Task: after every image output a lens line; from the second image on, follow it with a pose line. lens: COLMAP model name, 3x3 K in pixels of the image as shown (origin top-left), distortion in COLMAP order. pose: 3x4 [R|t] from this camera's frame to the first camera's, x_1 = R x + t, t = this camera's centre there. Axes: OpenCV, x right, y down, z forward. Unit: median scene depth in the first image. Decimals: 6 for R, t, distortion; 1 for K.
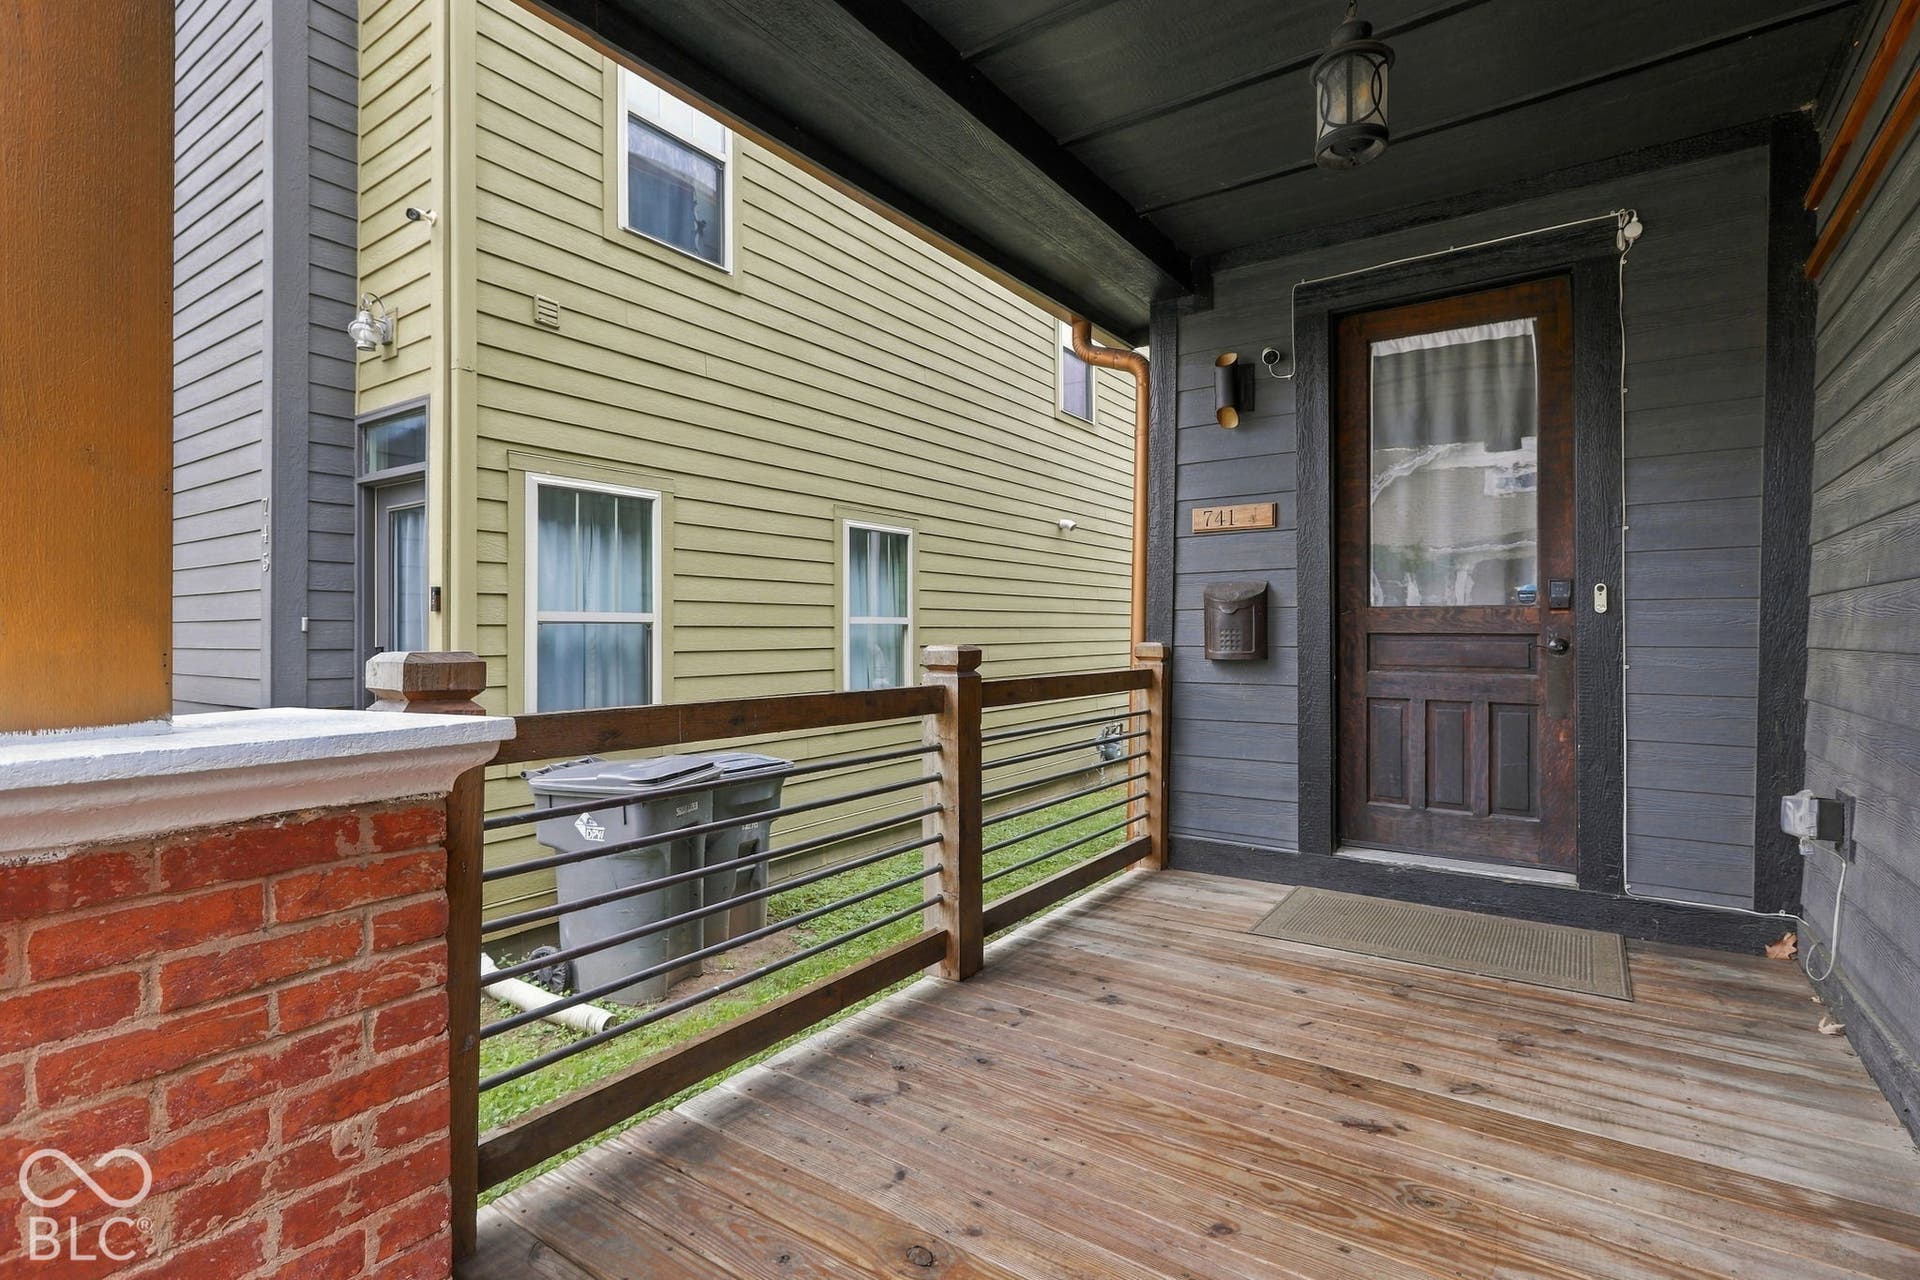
lens RADIAL K [[911.3, 0, 962.3], [0, 911.3, 632.0], [0, 0, 1]] dist [-0.002049, -0.000023]
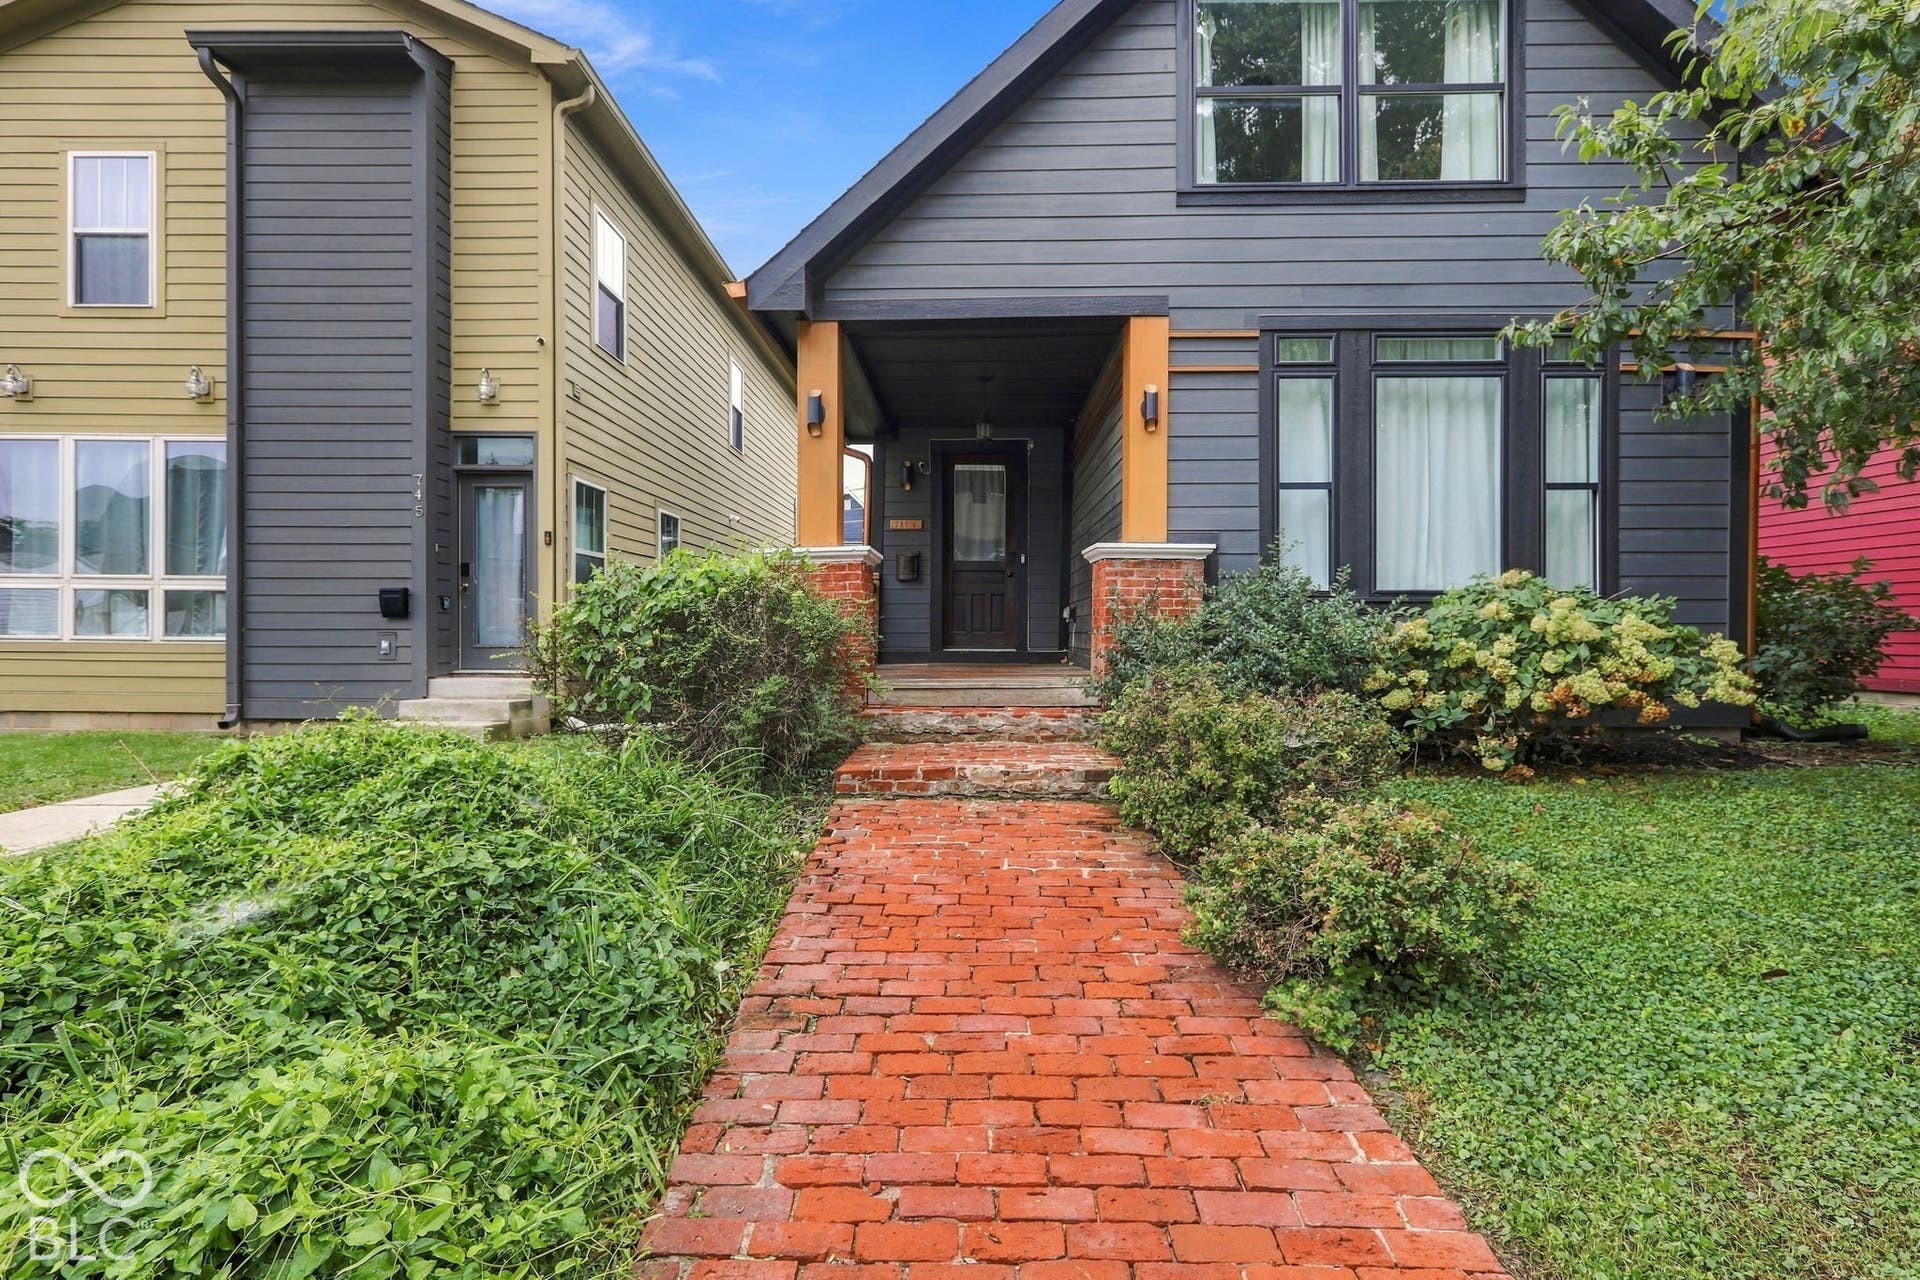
lens RADIAL K [[884.5, 0, 965.3], [0, 884.5, 629.4], [0, 0, 1]] dist [-0.000741, 0.000946]
pose [[0.830258, 0.002515, 0.557374, -1.013001], [-0.004512, 0.999987, 0.002208, 0.174175], [-0.557361, -0.004348, 0.830259, -1.241175]]
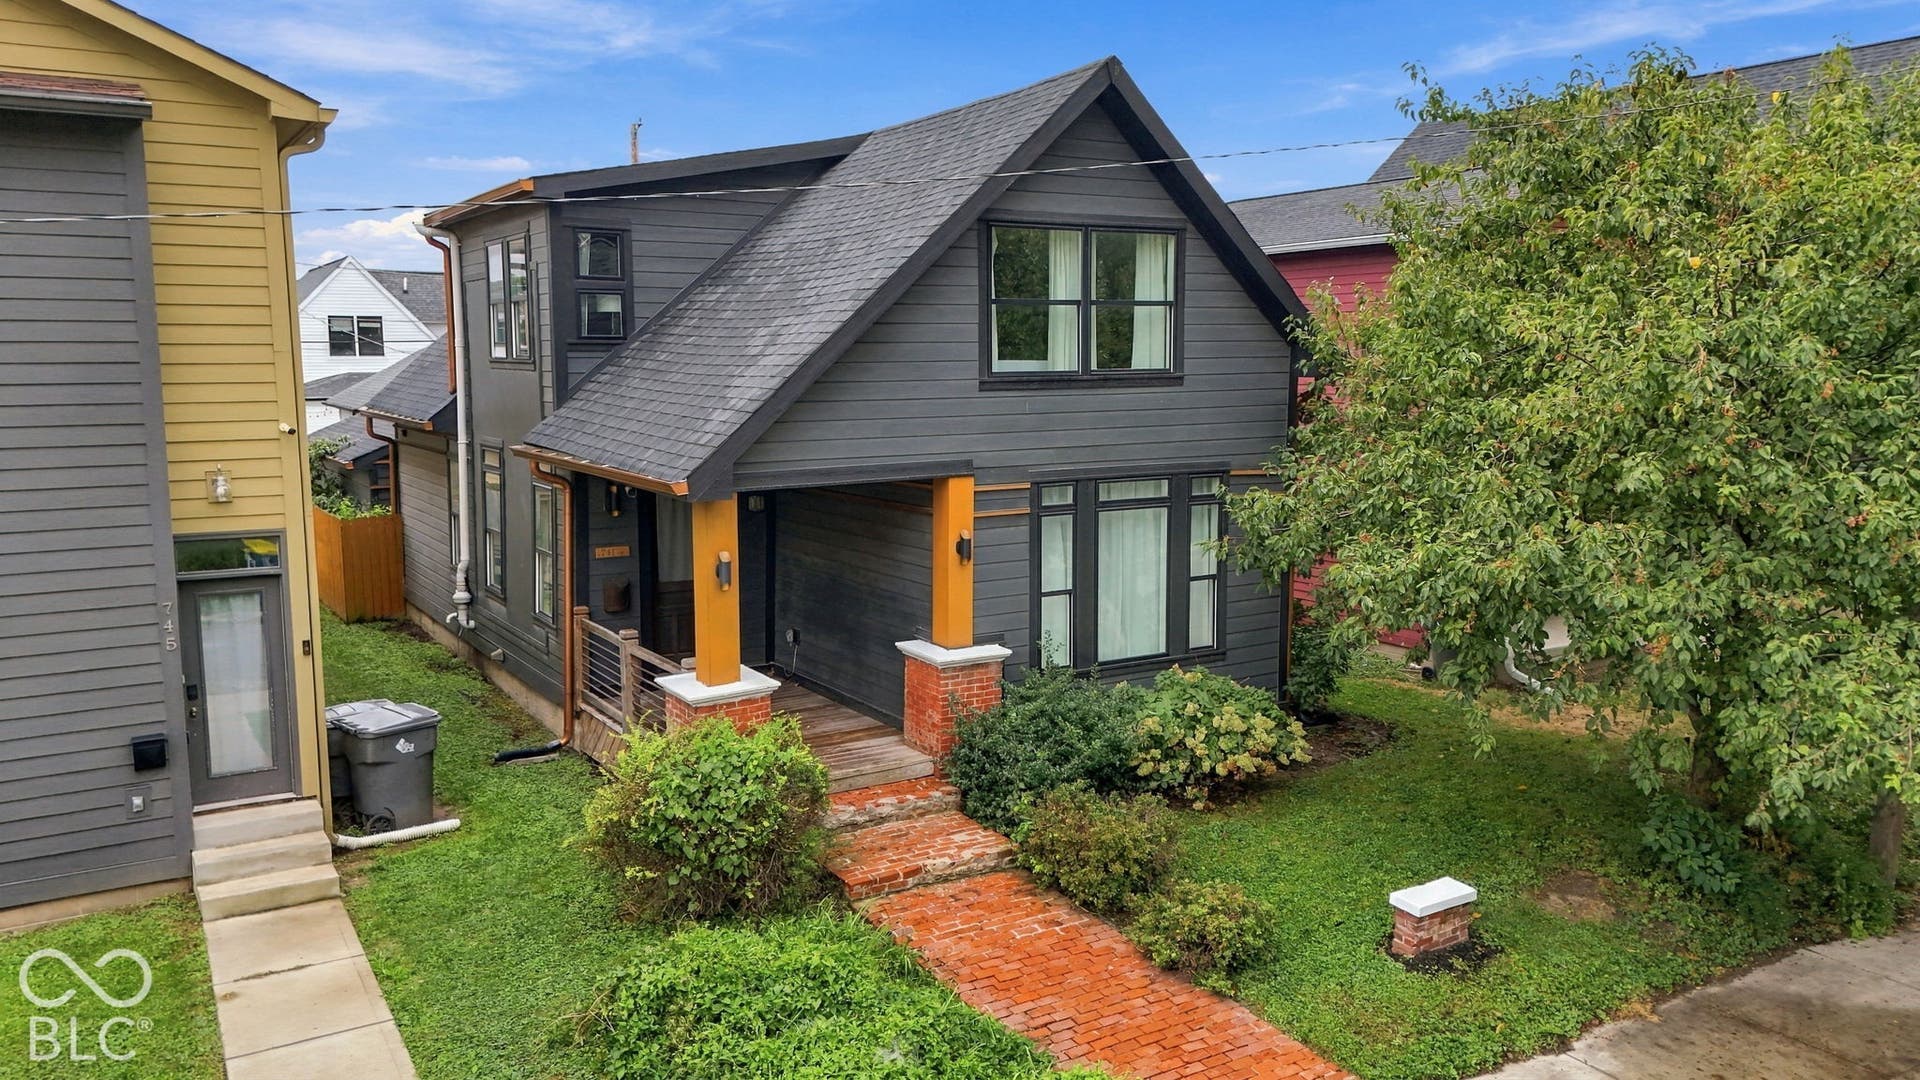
lens RADIAL K [[1365.1, 0, 960.0], [0, 1365.1, 540.0], [0, 0, 1]] dist [0.047988, -0.002614]
pose [[0.406133, -0.116842, 0.906313, -2.799339], [0.000181, 0.991802, 0.127782, -0.663308], [-0.913814, -0.051732, 0.402825, -1.398807]]
